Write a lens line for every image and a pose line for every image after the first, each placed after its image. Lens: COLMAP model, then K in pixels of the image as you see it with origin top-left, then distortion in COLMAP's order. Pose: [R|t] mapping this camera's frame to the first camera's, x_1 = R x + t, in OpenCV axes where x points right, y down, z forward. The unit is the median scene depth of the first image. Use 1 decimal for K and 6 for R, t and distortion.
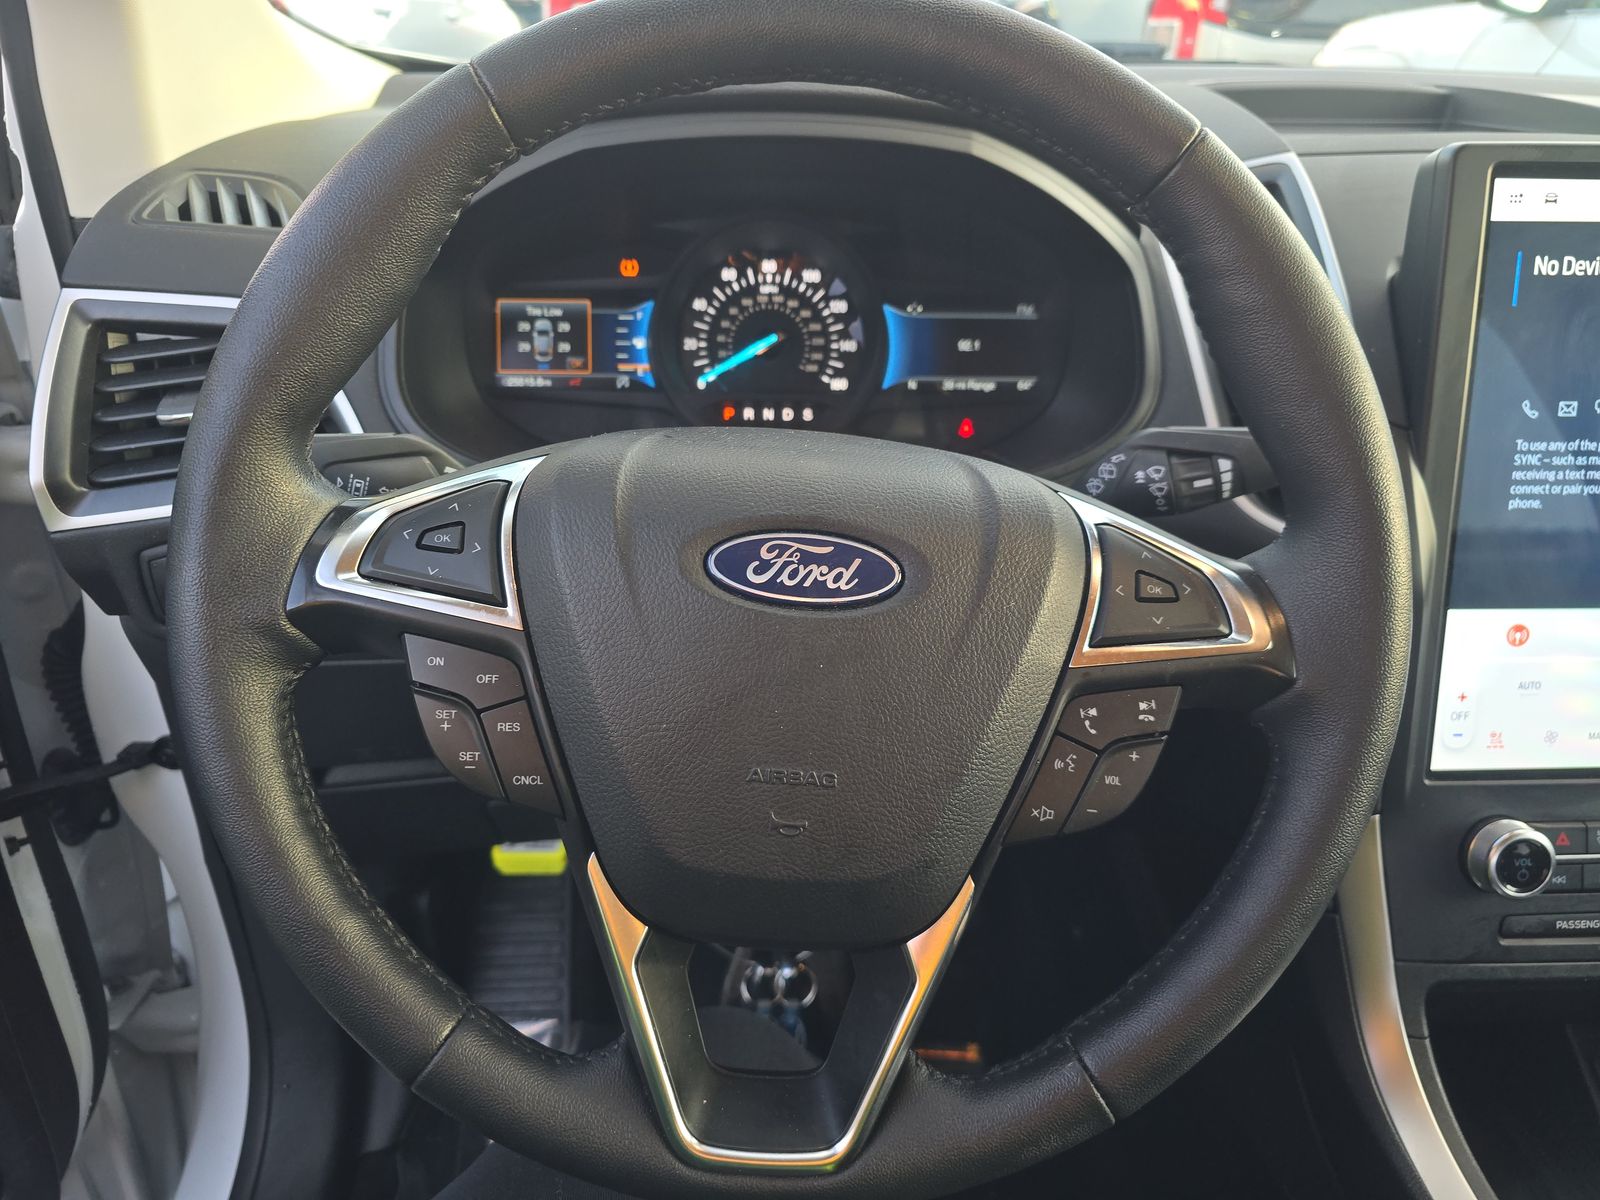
lens RADIAL K [[1114.4, 0, 800.0], [0, 1114.4, 600.0], [0, 0, 1]] dist [0.012933, -0.000801]
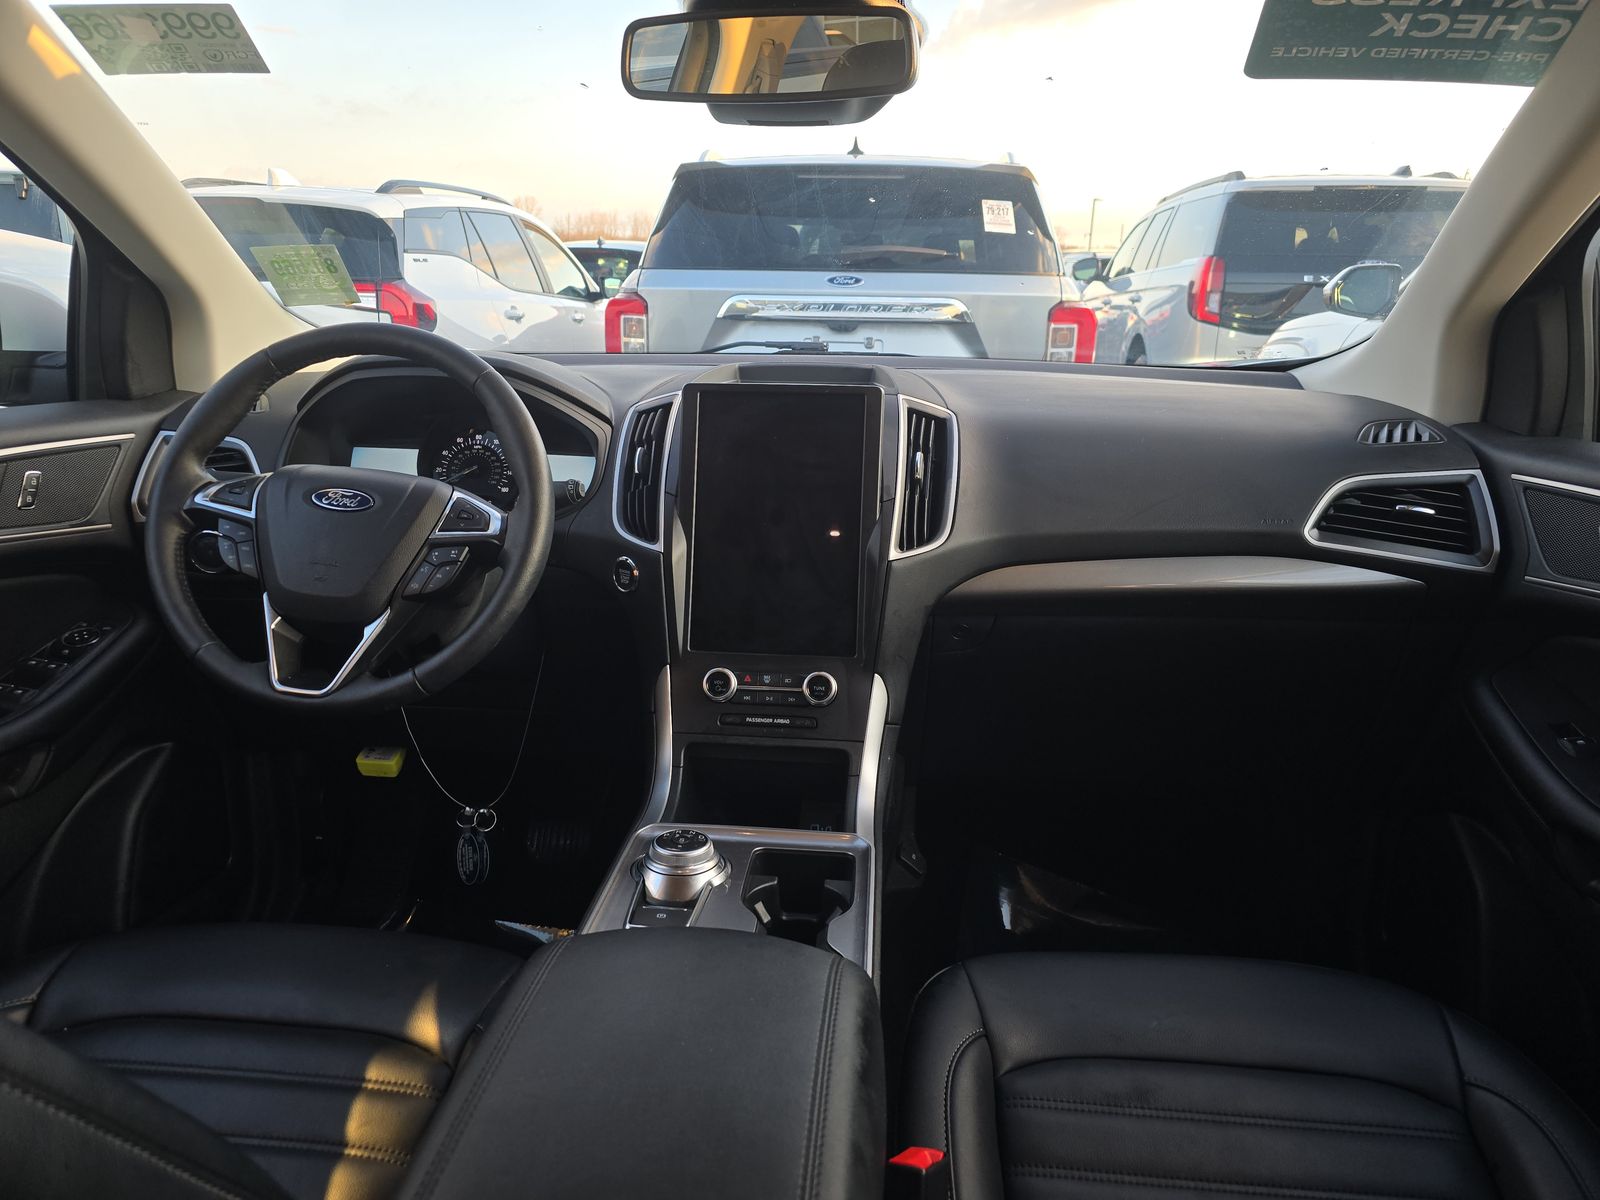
lens RADIAL K [[1114.4, 0, 800.0], [0, 1114.4, 600.0], [0, 0, 1]] dist [0.012933, -0.000801]
pose [[0.990228, 0.030317, -0.136126, 0.880161], [-0.060626, 0.972609, -0.224400, 0.447597], [0.125594, 0.230460, 0.964943, -0.914328]]
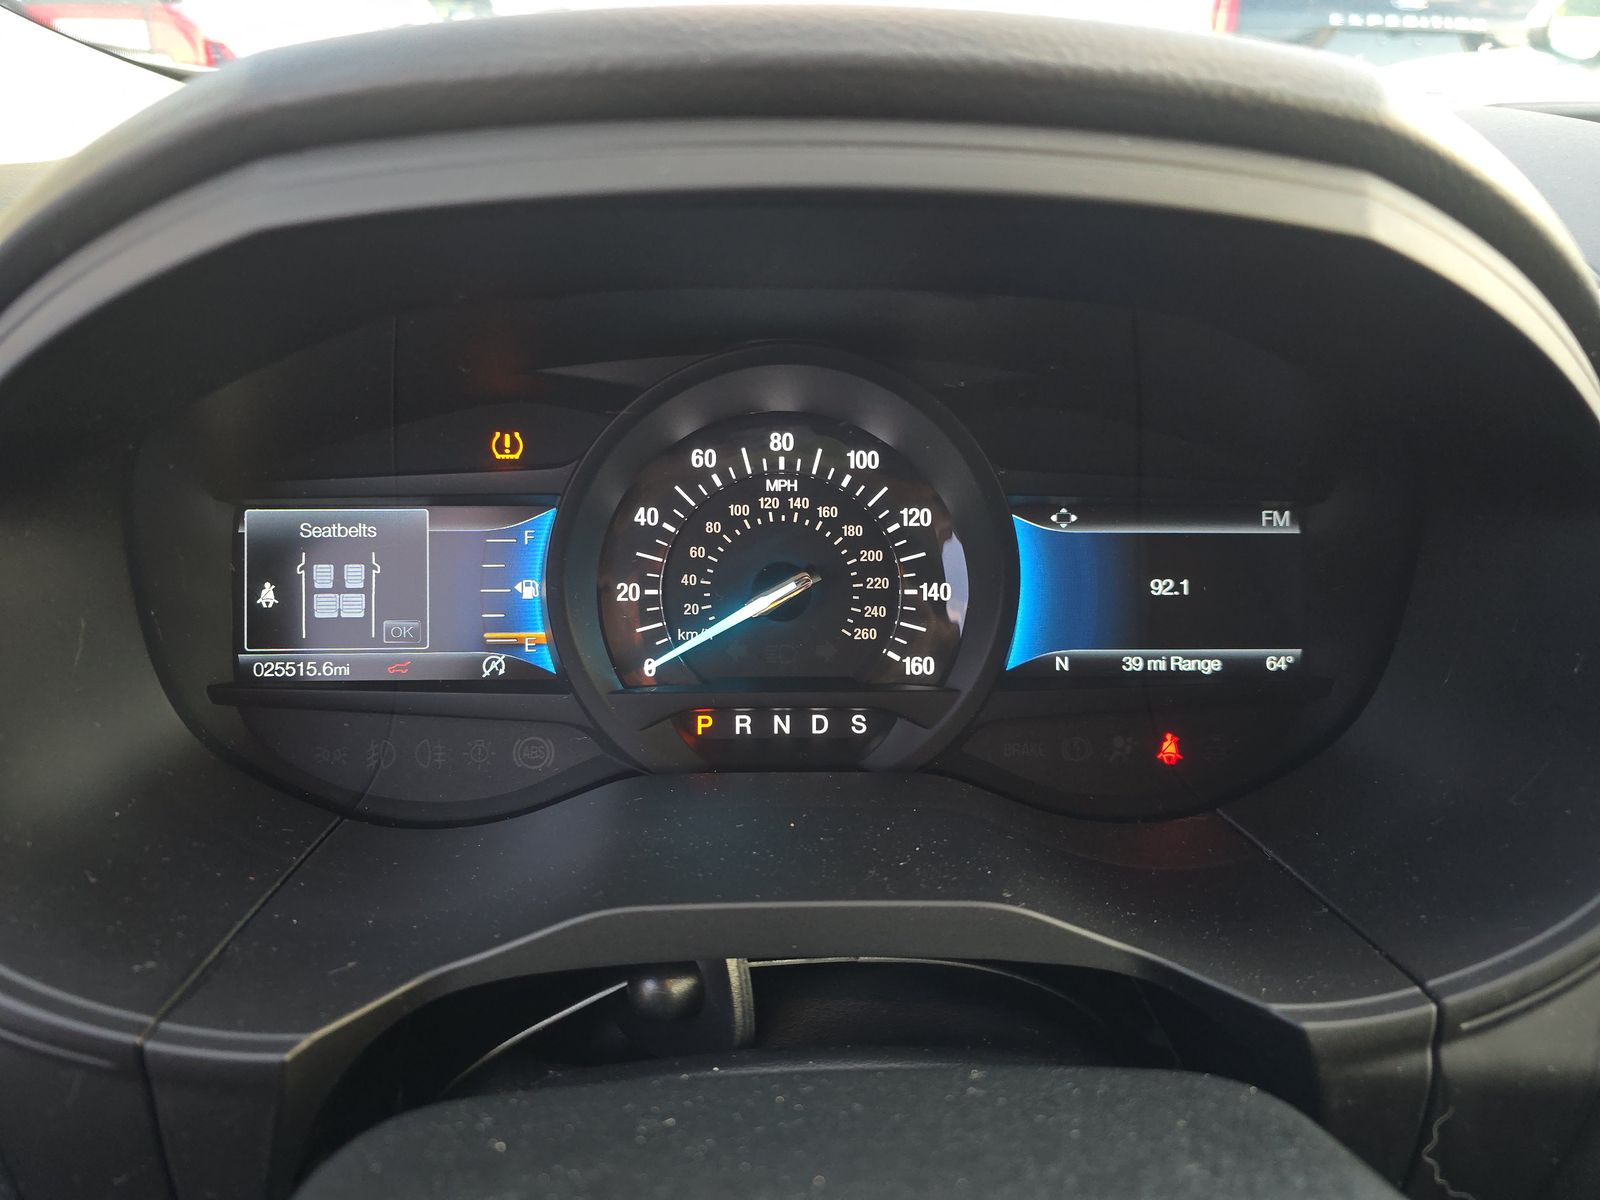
lens RADIAL K [[1114.4, 0, 800.0], [0, 1114.4, 600.0], [0, 0, 1]] dist [0.012933, -0.000801]
pose [[0.999883, -0.014792, -0.003884, -0.018042], [0.013358, 0.968373, -0.249151, -0.098667], [0.007447, 0.249070, 0.968457, 0.513639]]
